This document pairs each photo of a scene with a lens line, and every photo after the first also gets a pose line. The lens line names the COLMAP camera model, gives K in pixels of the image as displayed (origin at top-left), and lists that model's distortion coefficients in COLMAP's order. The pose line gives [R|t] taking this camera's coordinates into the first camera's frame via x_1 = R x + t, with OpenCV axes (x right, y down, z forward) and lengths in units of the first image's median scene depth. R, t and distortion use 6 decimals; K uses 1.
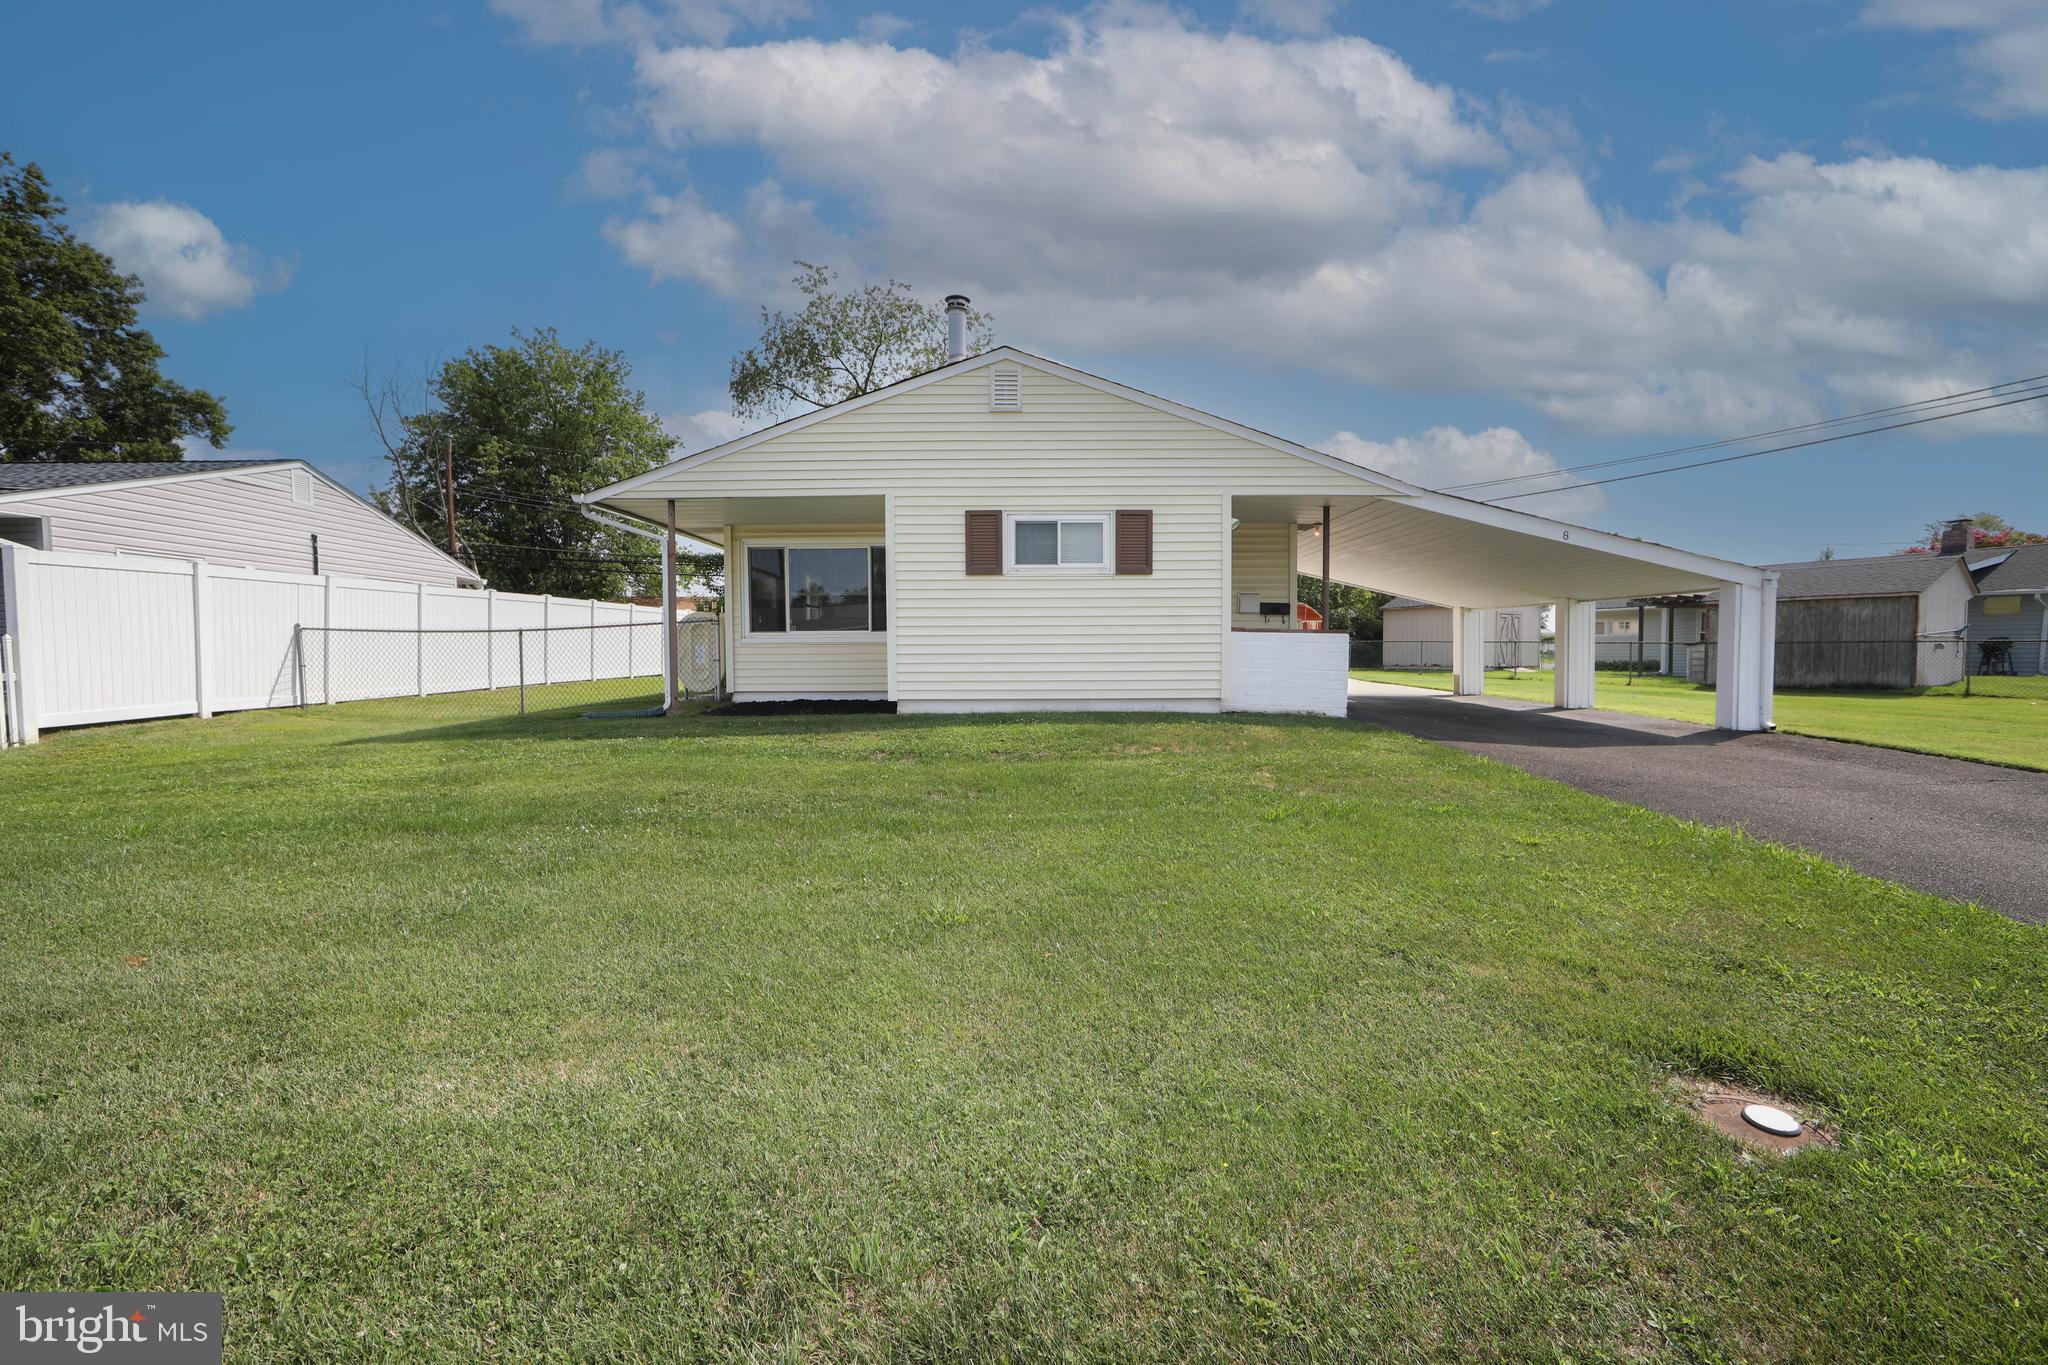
lens RADIAL K [[798.8, 0, 1028.4], [0, 798.8, 680.7], [0, 0, 1]] dist [-0.007546, 0.000036]
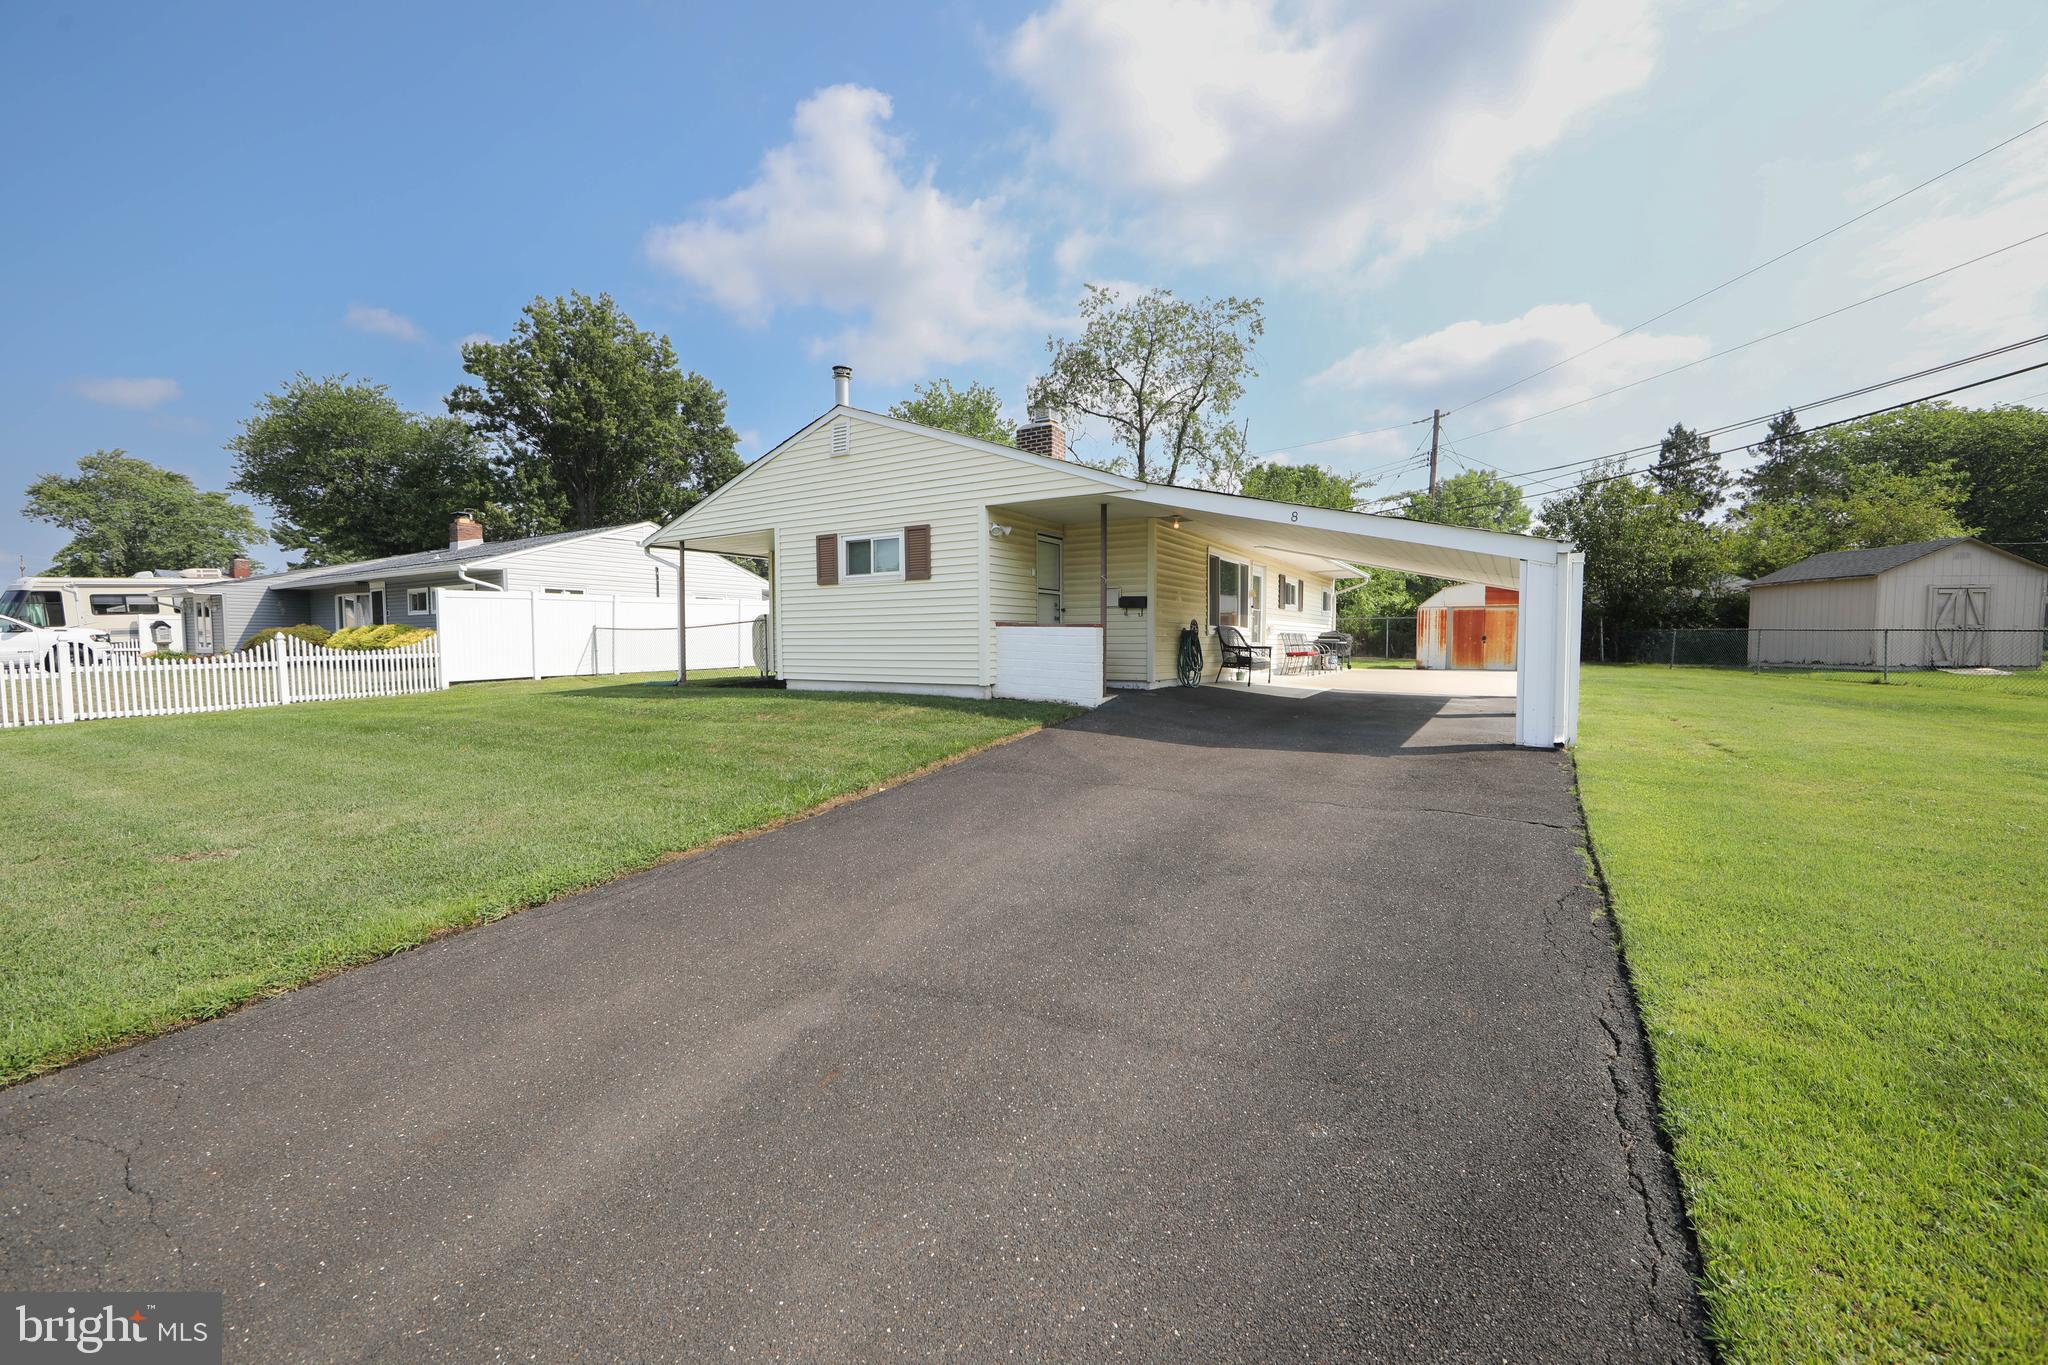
lens RADIAL K [[798.8, 0, 1028.4], [0, 798.8, 680.7], [0, 0, 1]] dist [-0.007546, 0.000036]
pose [[0.851016, 0.026961, -0.524447, 0.897976], [-0.020245, 0.999623, 0.018539, -0.006708], [0.524749, -0.005160, 0.851241, 0.066608]]
